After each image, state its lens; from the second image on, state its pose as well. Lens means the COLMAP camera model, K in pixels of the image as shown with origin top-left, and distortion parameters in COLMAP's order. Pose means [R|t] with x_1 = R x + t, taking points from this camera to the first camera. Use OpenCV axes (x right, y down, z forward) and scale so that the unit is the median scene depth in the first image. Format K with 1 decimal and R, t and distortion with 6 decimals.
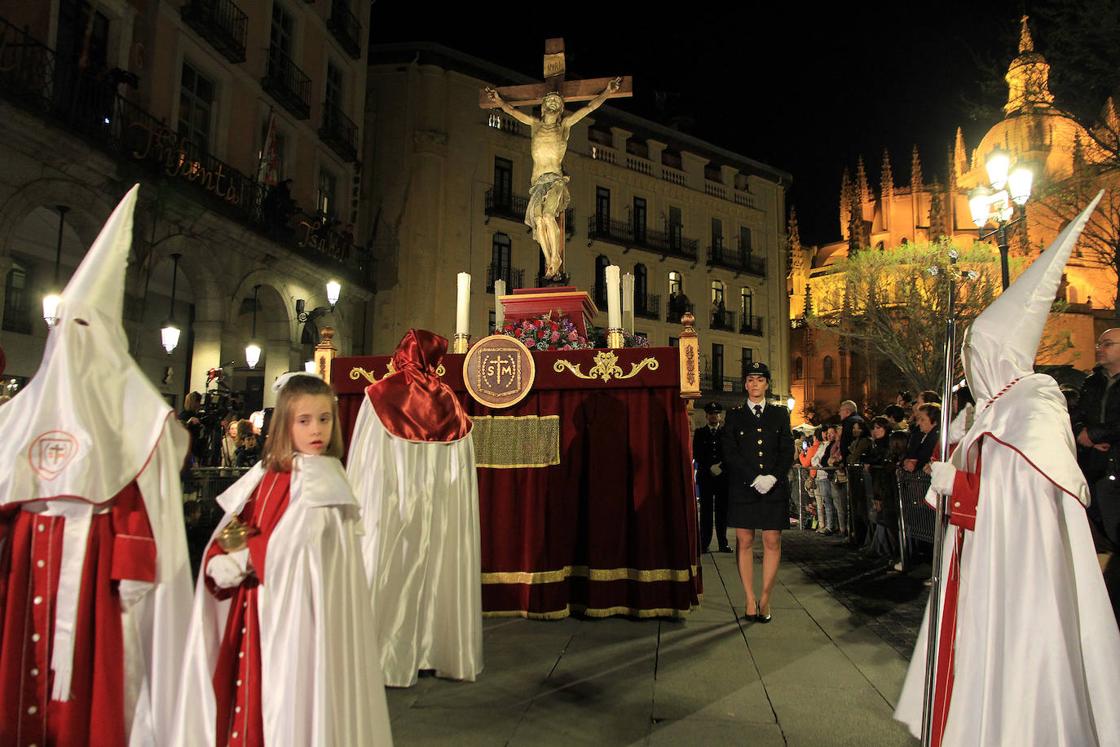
lens RADIAL K [[777.1, 0, 567.2], [0, 777.1, 377.1], [0, 0, 1]] dist [-0.106871, 0.082776]
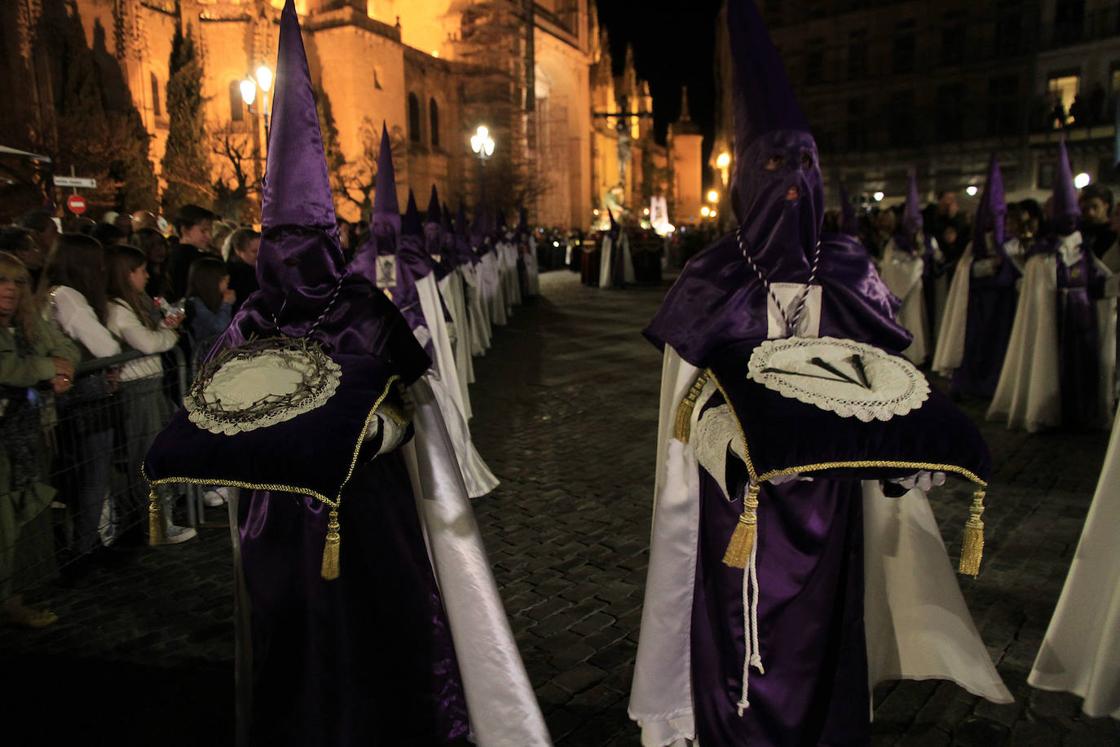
lens RADIAL K [[752.8, 0, 556.0], [0, 752.8, 368.6], [0, 0, 1]] dist [-0.094011, 0.063316]
pose [[0.584741, -0.154265, 0.796417, 0.178266], [-0.047099, 0.973640, 0.223173, 0.041941], [-0.809852, -0.168009, 0.562061, 0.407954]]
